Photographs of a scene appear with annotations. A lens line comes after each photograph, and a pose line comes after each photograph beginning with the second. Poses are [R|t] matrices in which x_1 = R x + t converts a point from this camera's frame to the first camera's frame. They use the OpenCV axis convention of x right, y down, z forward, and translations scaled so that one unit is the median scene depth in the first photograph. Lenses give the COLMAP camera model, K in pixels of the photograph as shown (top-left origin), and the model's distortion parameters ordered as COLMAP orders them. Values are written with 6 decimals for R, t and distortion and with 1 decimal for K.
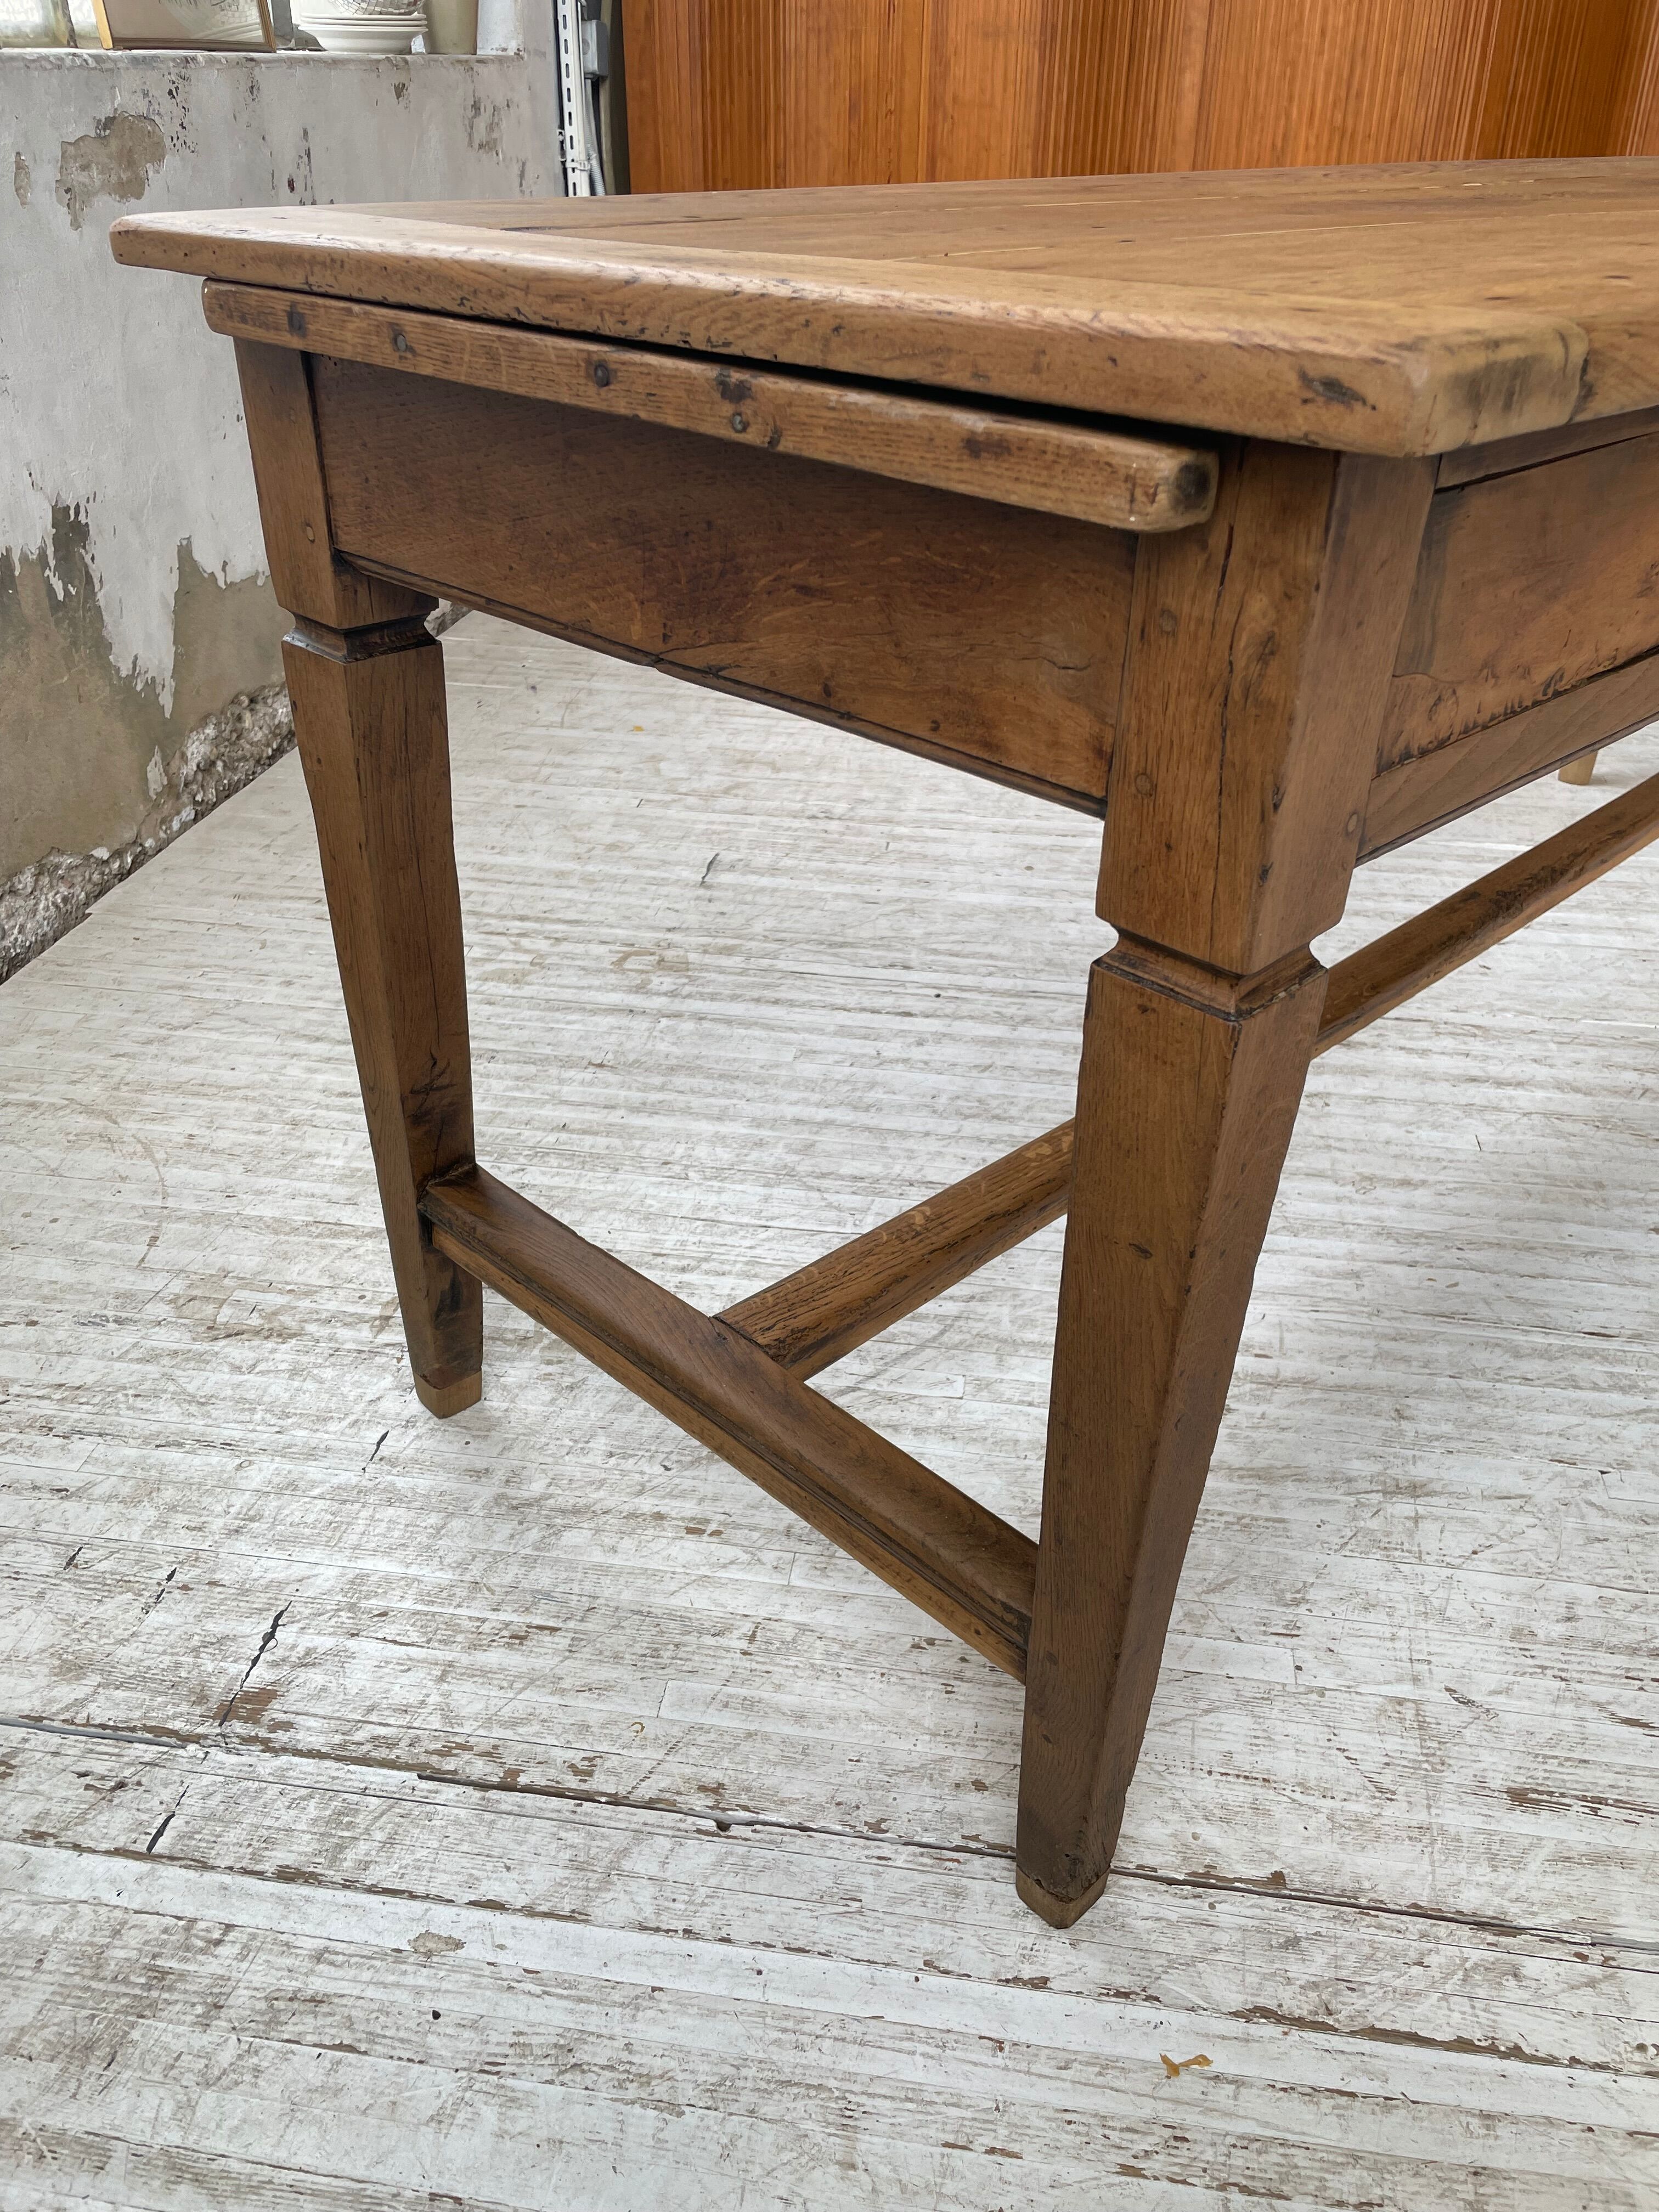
lens RADIAL K [[1682.9, 0, 852.1], [0, 1682.9, 1108.5], [0, 0, 1]] dist [0.081827, -0.114525]
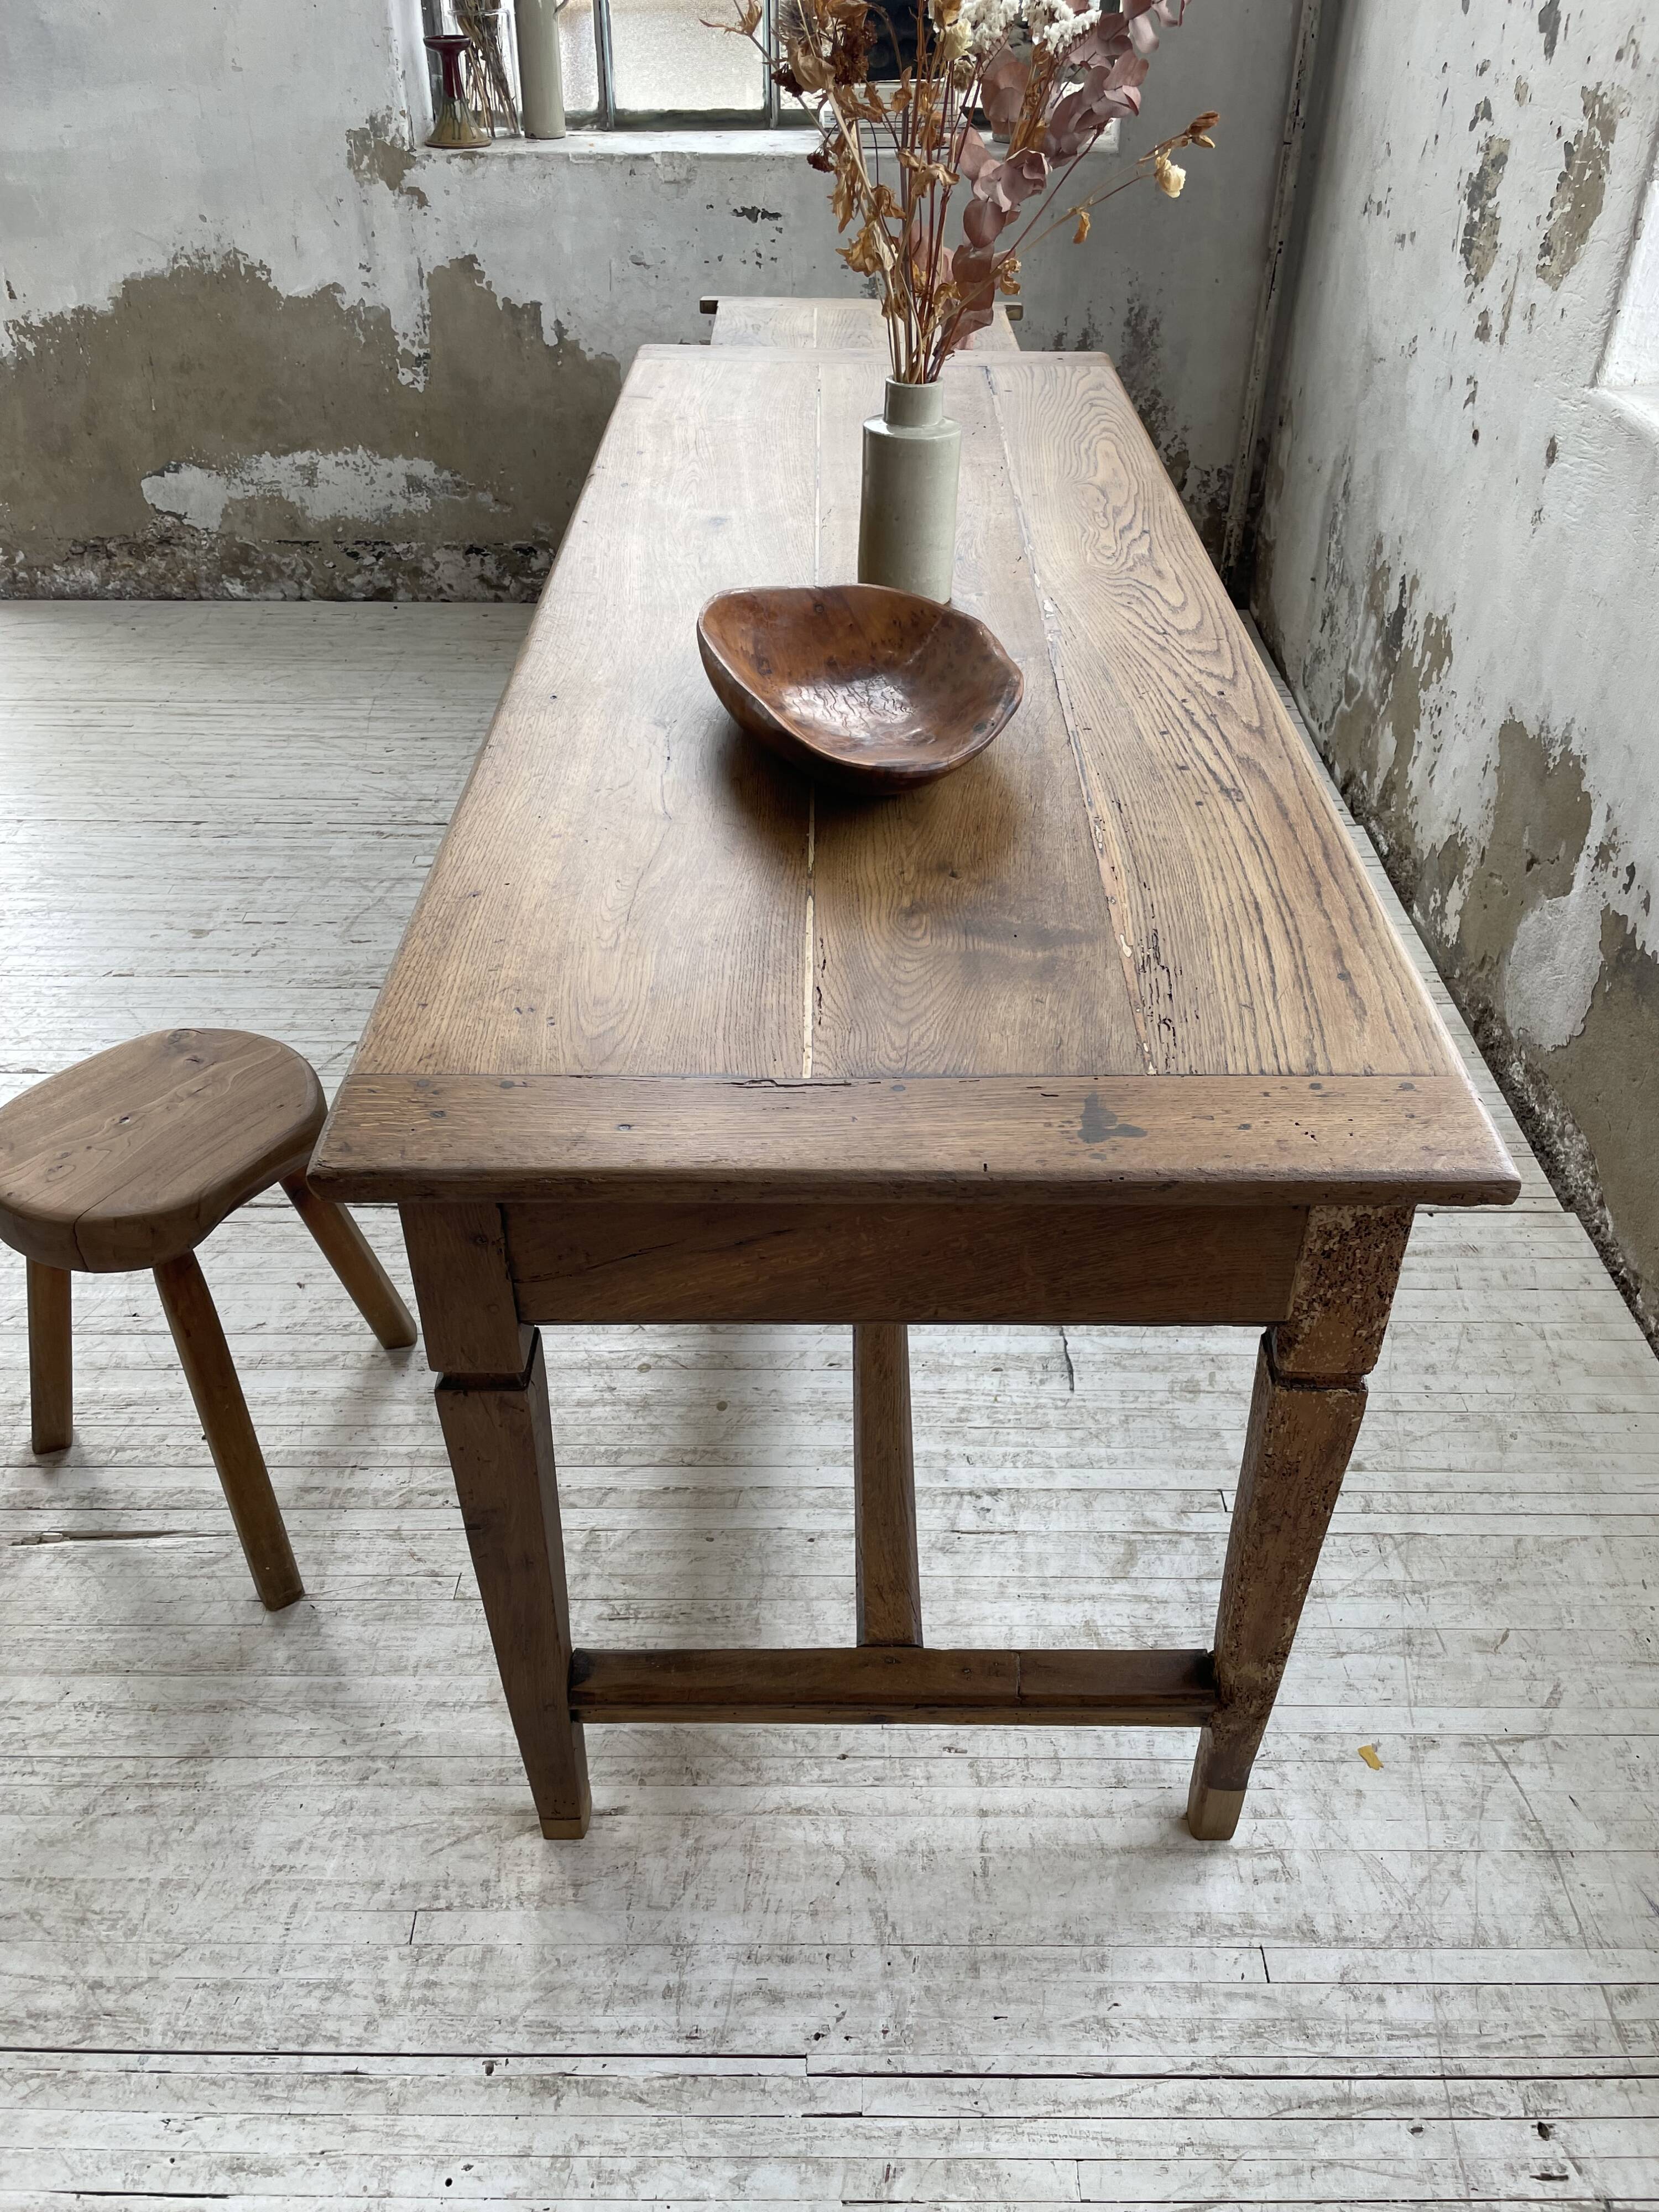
lens RADIAL K [[1682.9, 0, 836.4], [0, 1682.9, 1117.0], [0, 0, 1]] dist [0.081827, -0.114525]
pose [[-0.989696, 0.067229, -0.126418, 0.295979], [-0.091684, 0.380613, 0.920178, -2.056963], [0.109979, 0.922287, -0.370528, 2.403693]]
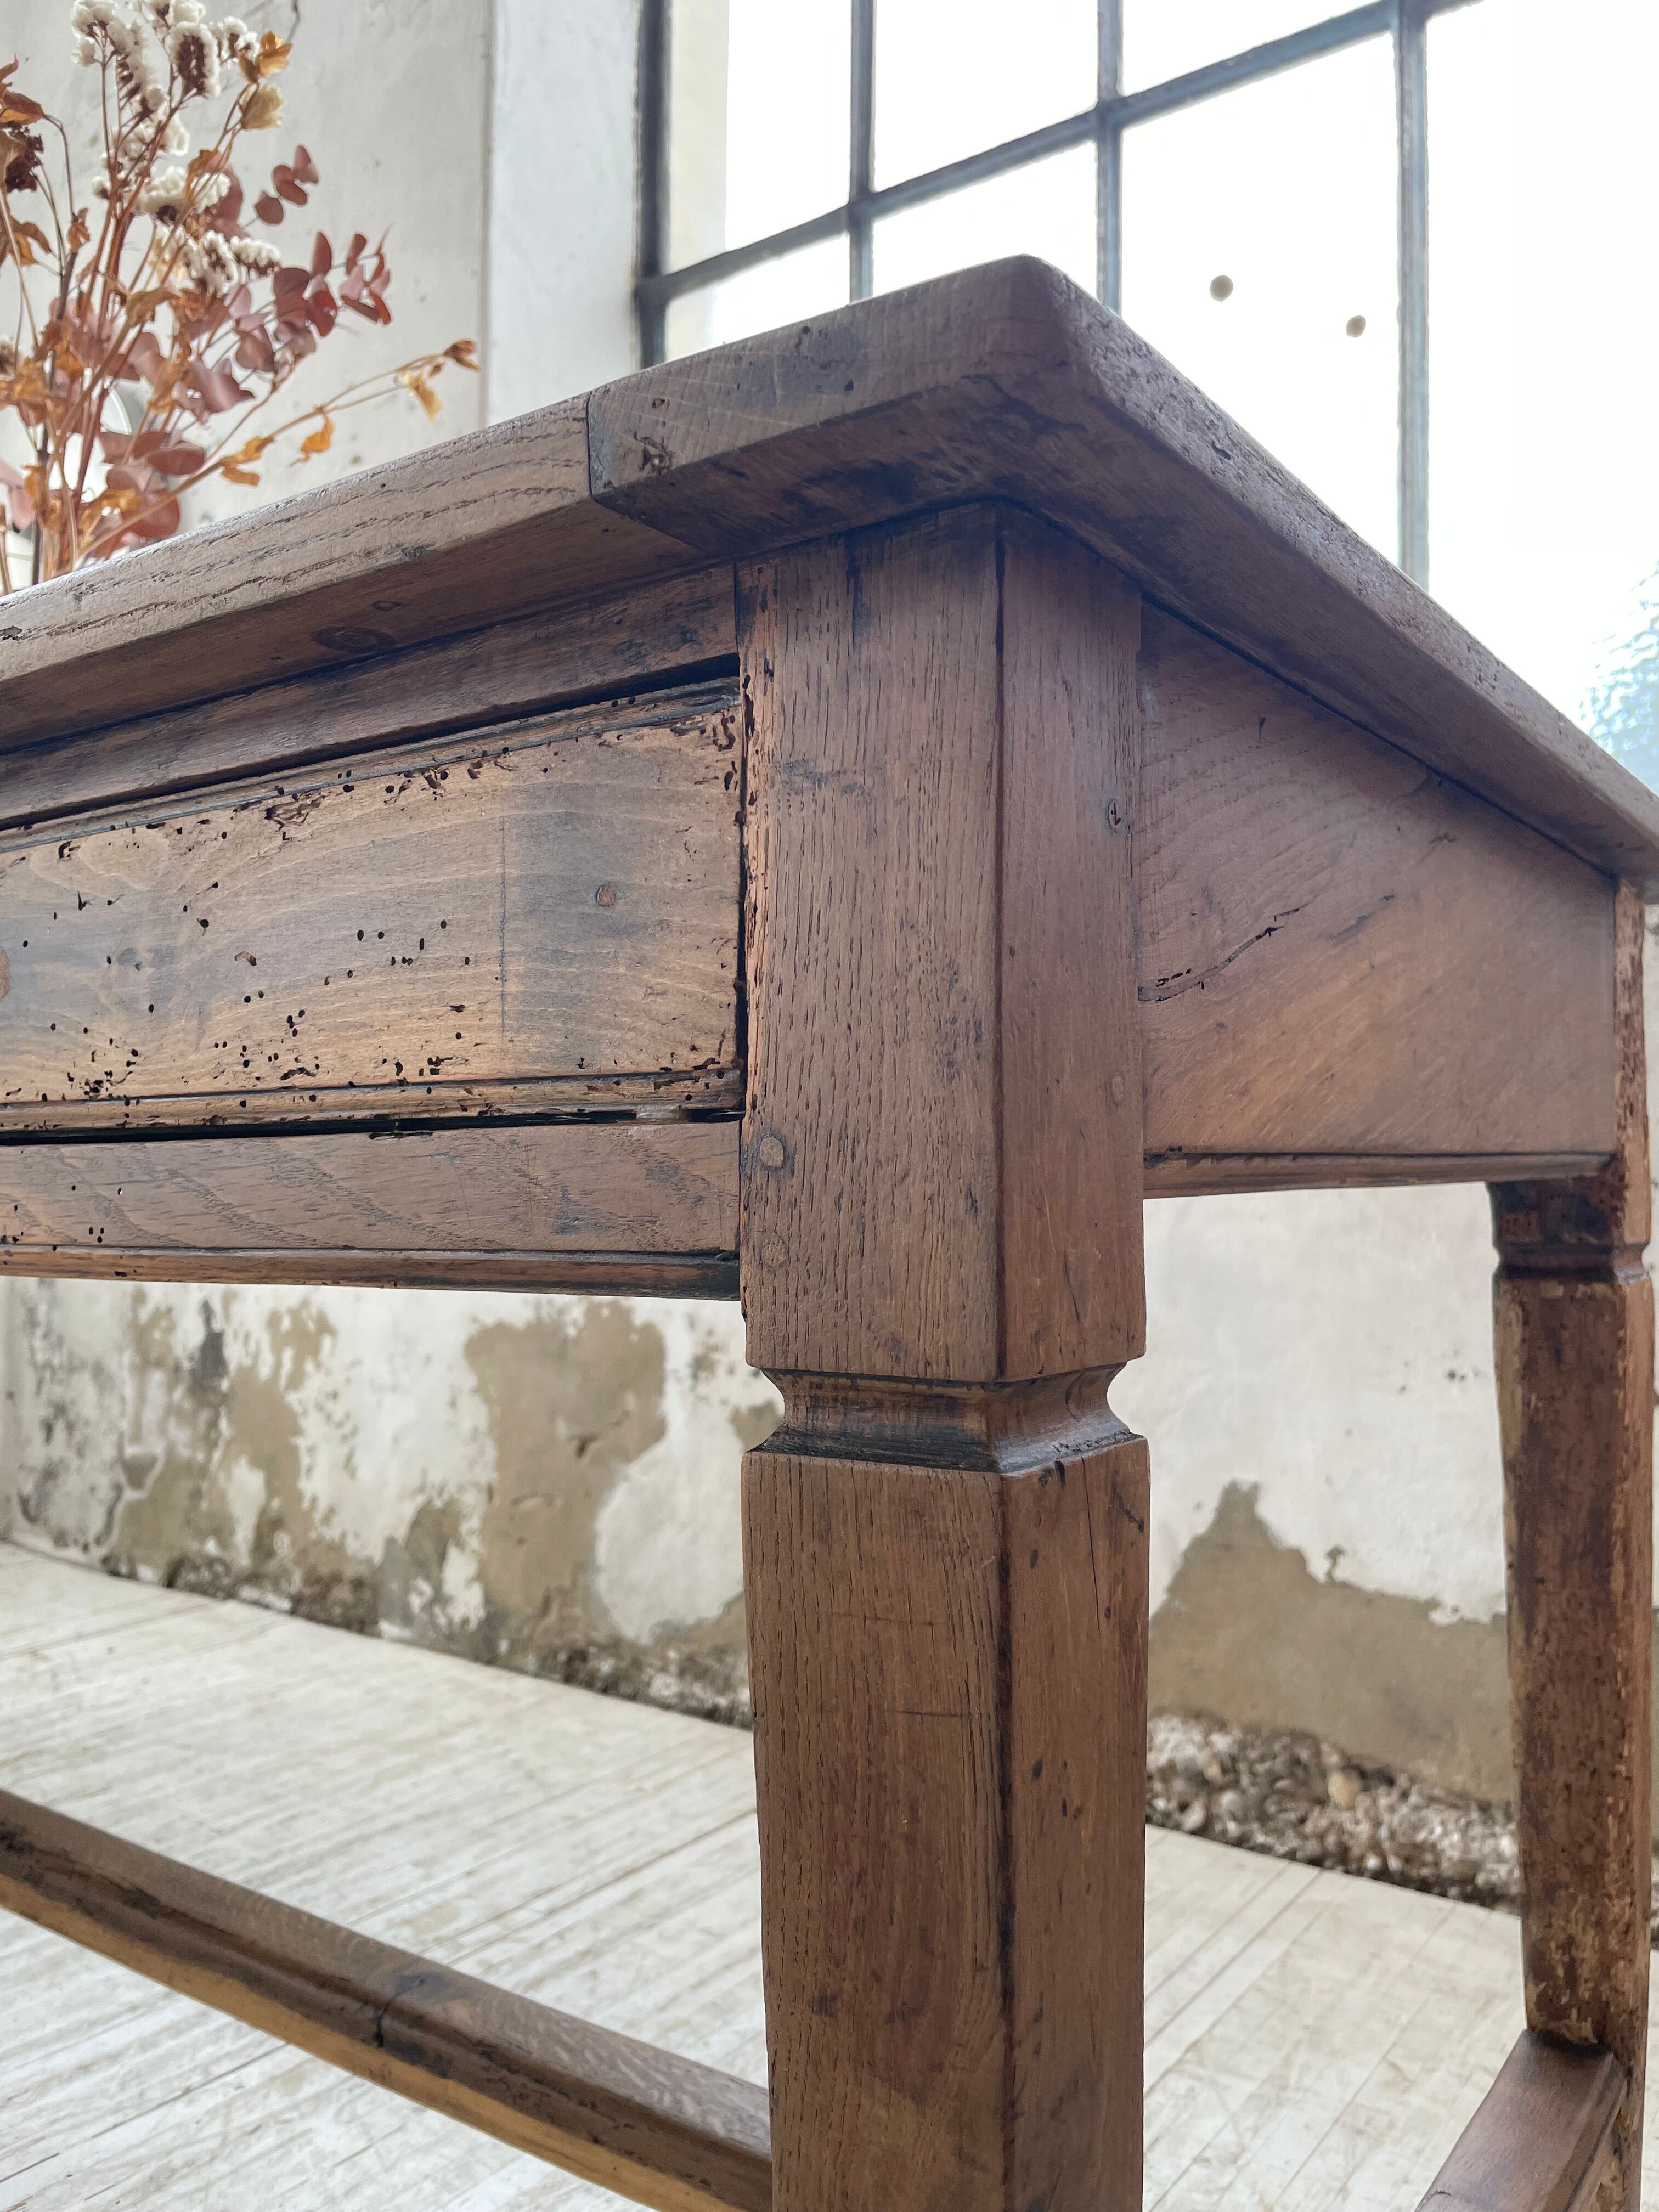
lens RADIAL K [[1682.9, 0, 847.2], [0, 1682.9, 1105.8], [0, 0, 1]] dist [0.081827, -0.114525]
pose [[-0.445816, -0.055500, -0.893402, 0.708770], [-0.475041, 0.860600, 0.183588, -1.066812], [0.758672, 0.506249, -0.410034, 2.201765]]
